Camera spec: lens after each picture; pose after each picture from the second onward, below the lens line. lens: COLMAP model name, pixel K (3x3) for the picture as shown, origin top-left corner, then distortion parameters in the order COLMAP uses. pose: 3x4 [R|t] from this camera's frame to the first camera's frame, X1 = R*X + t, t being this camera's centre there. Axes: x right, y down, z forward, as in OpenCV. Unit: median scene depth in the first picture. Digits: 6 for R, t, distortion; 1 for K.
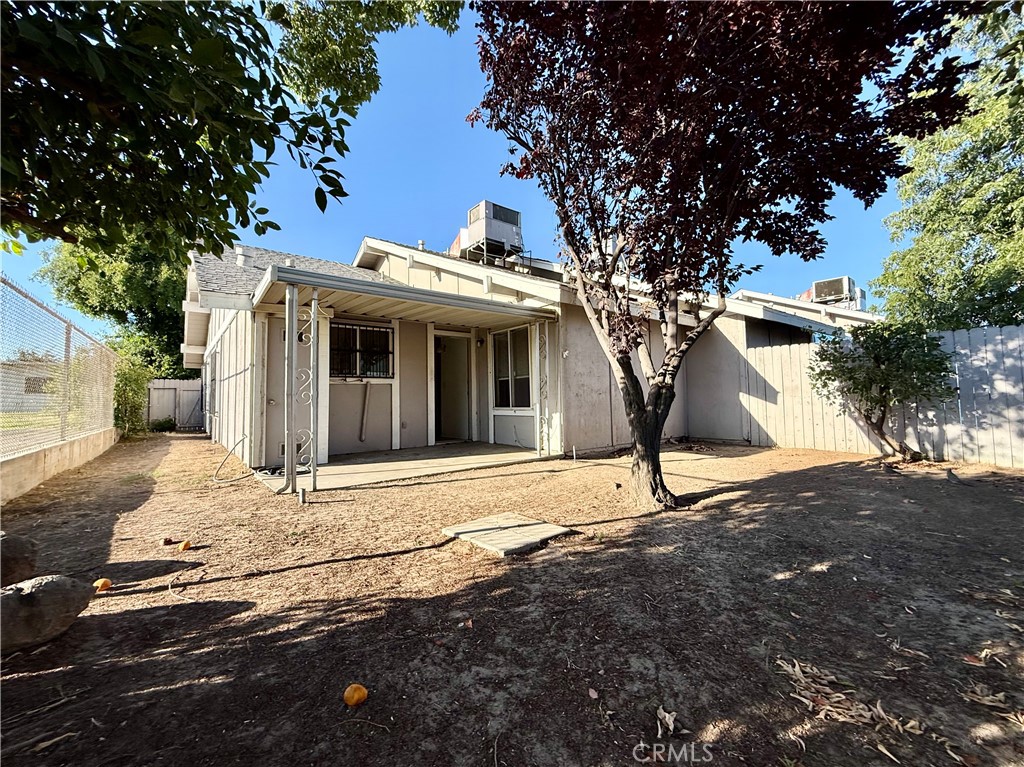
lens RADIAL K [[421.9, 0, 512.0], [0, 421.9, 383.5], [0, 0, 1]] dist [-0.000098, -0.000064]
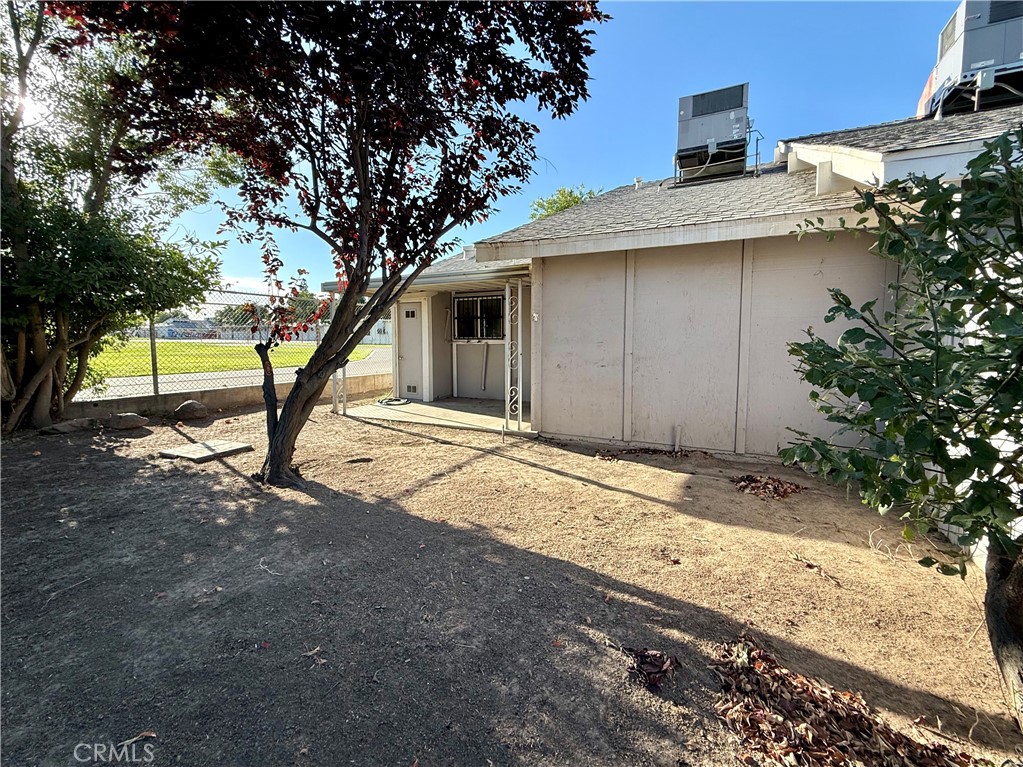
lens RADIAL K [[421.5, 0, 511.5], [0, 421.5, 383.5], [0, 0, 1]] dist [-0.000098, -0.000064]
pose [[0.447701, 0.107134, -0.887742, 0.764376], [0.010576, 0.992093, 0.125061, -0.037458], [0.894121, -0.065378, 0.443027, 0.532454]]
